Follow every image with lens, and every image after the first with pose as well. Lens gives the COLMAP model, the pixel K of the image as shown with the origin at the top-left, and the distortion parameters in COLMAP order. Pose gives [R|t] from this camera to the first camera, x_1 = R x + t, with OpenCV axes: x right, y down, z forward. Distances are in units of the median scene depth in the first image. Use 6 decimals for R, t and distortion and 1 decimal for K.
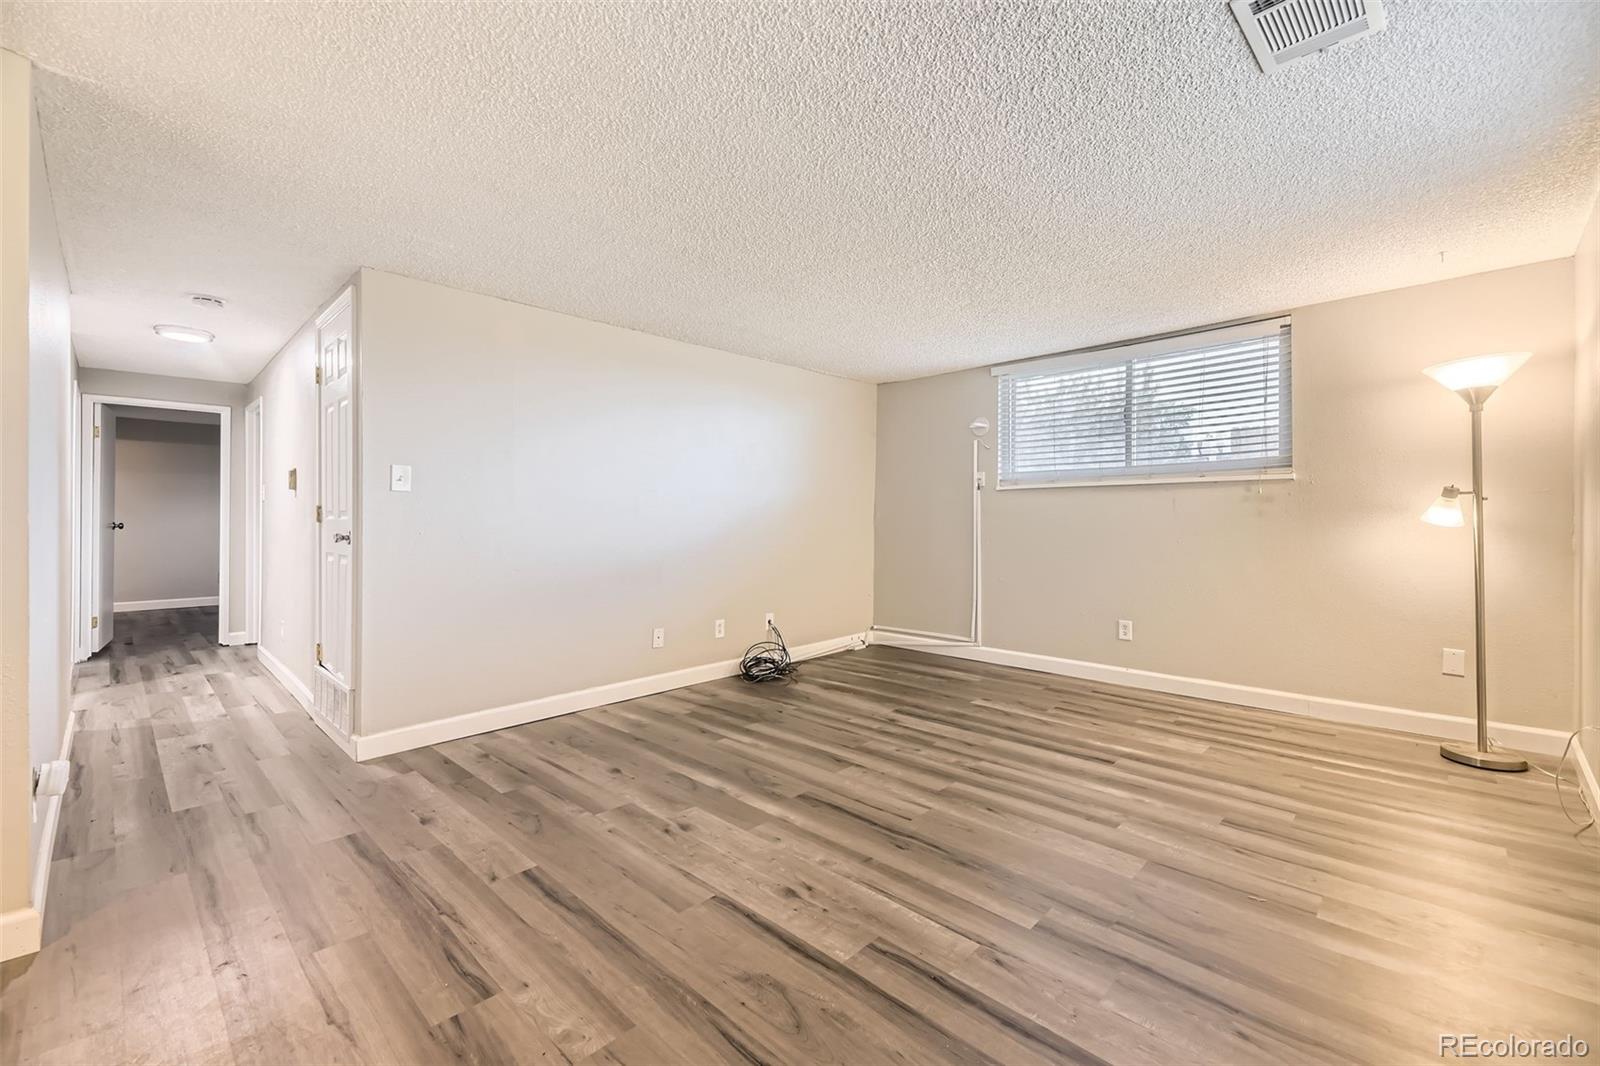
lens RADIAL K [[672.1, 0, 822.9], [0, 672.1, 520.4], [0, 0, 1]] dist [0.000524, -0.000218]
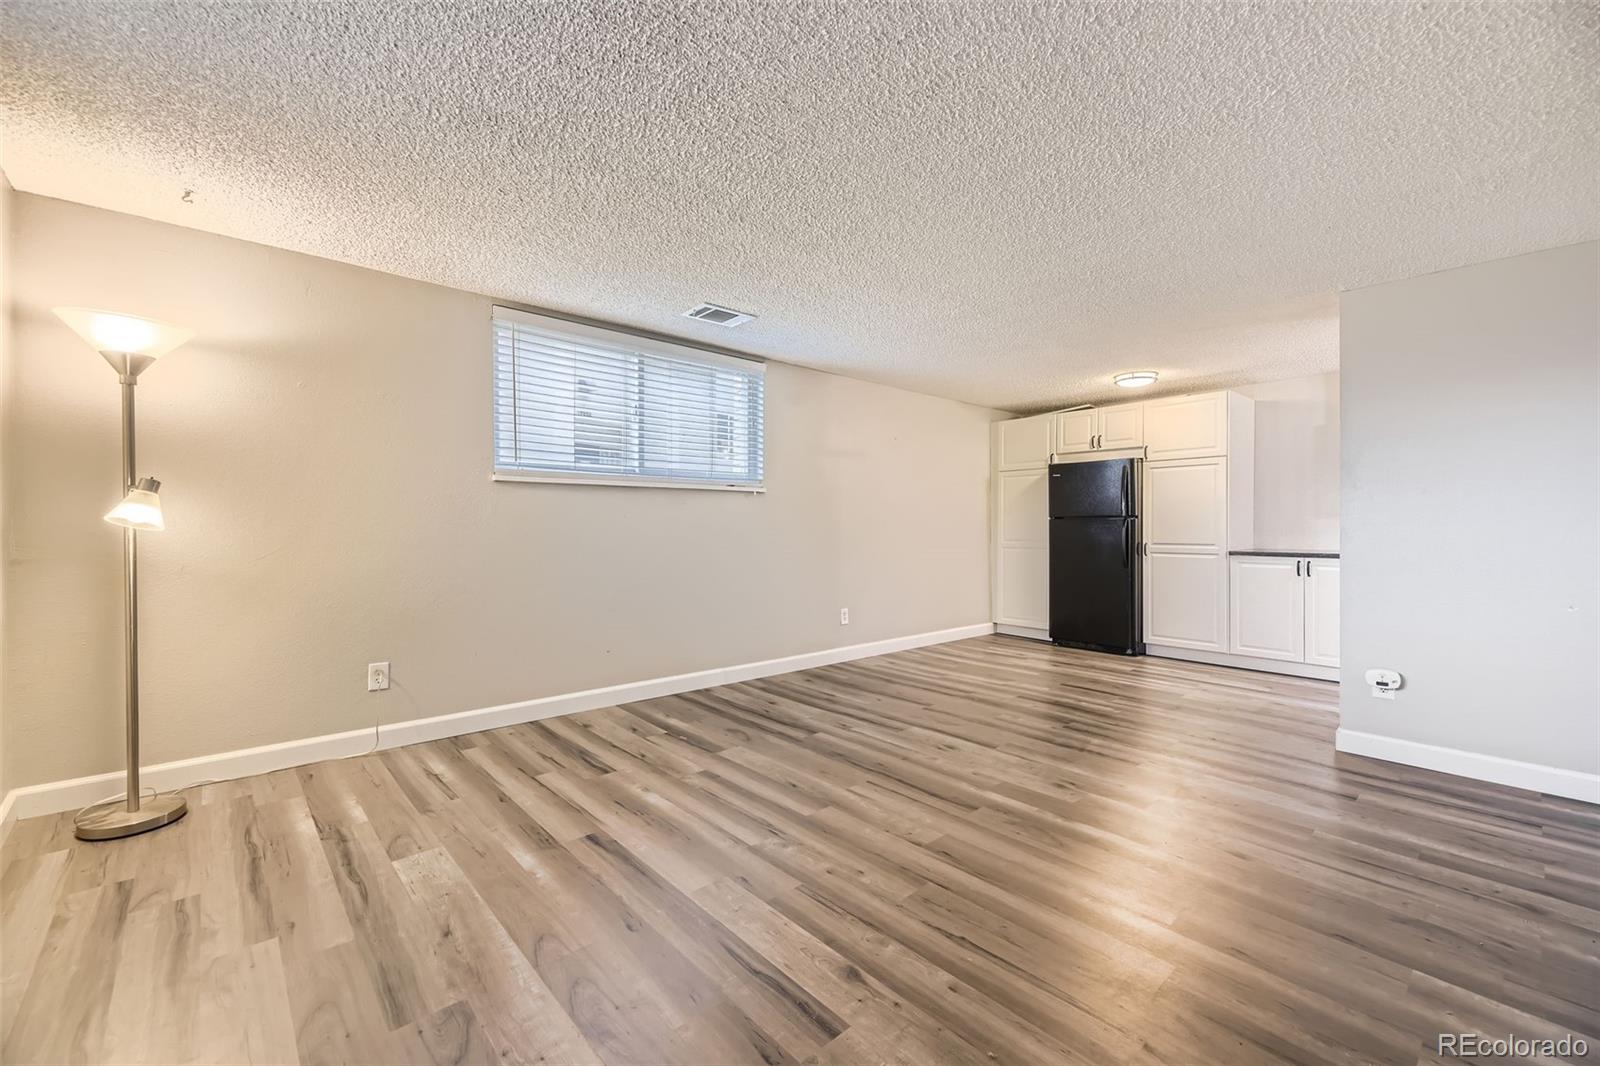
lens RADIAL K [[649.2, 0, 802.2], [0, 649.2, 530.3], [0, 0, 1]] dist [0.001857, -0.000064]
pose [[-0.996547, -0.004175, 0.082924, 0.123242], [-0.003610, 0.999969, 0.006960, -0.000096], [-0.082951, 0.006637, -0.996532, 1.726486]]
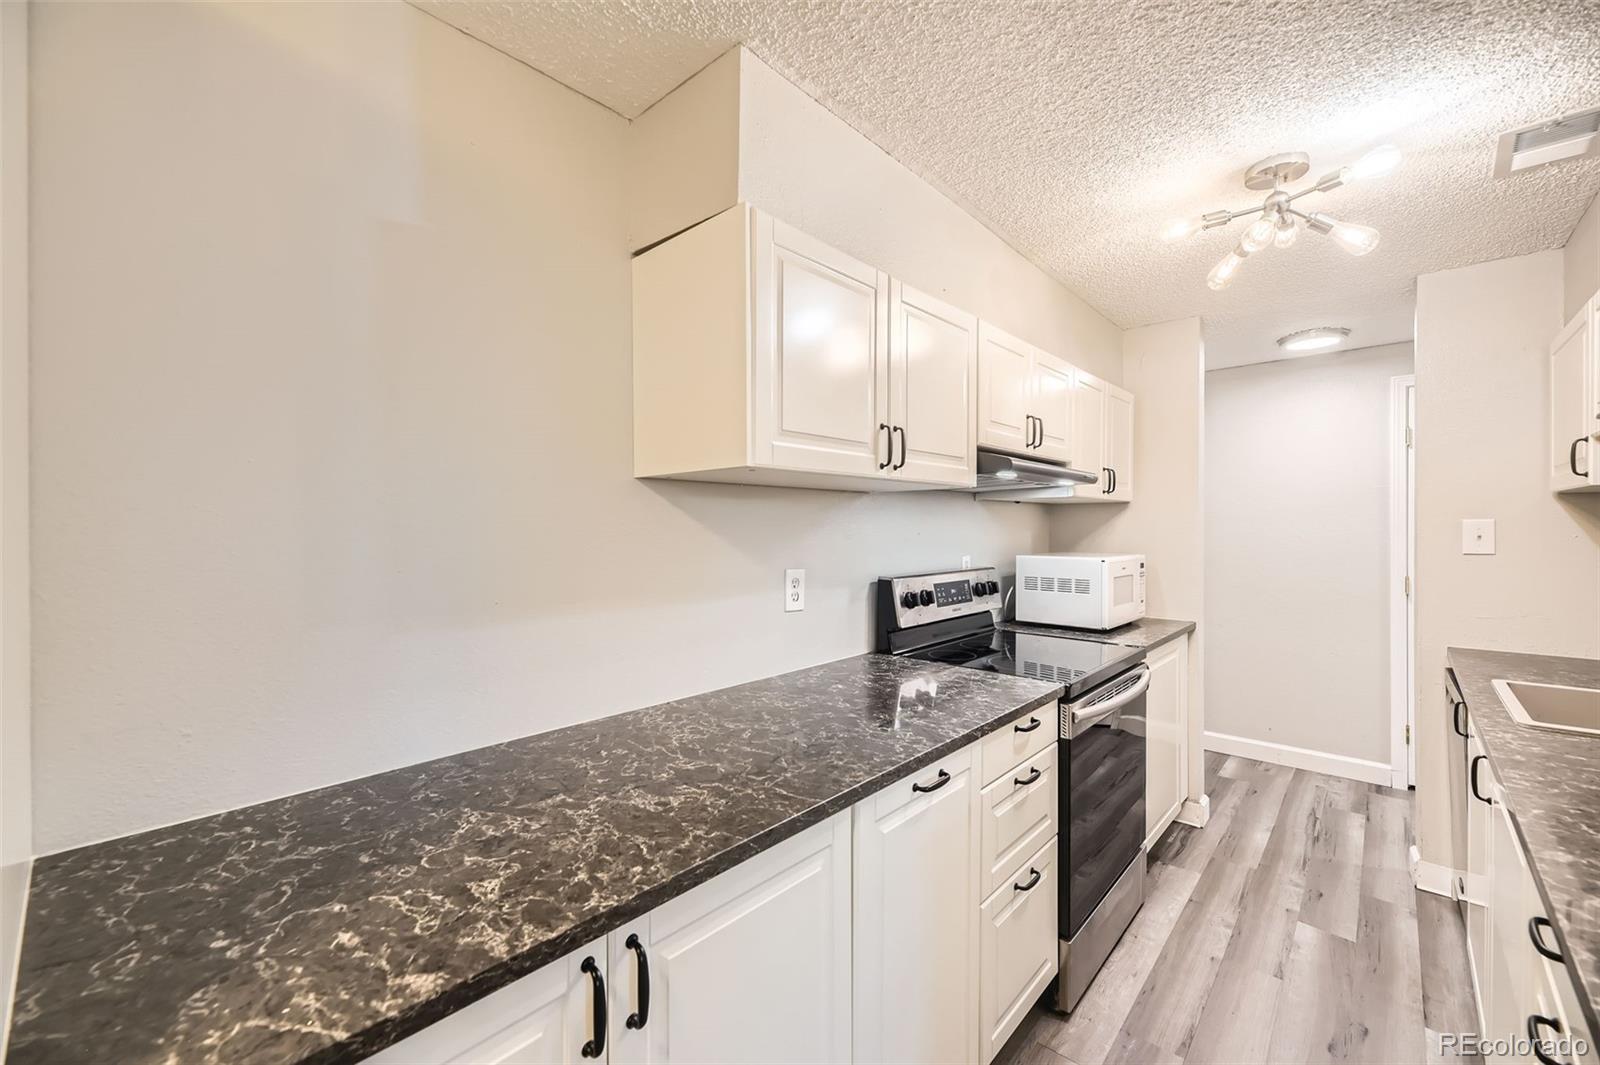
lens RADIAL K [[649.2, 0, 802.2], [0, 649.2, 529.8], [0, 0, 1]] dist [0.001857, -0.000064]
pose [[0.017796, -0.001891, -0.999840, -0.691753], [0.003778, 0.999991, -0.001824, -0.080502], [0.999834, -0.003745, 0.017803, 0.140661]]
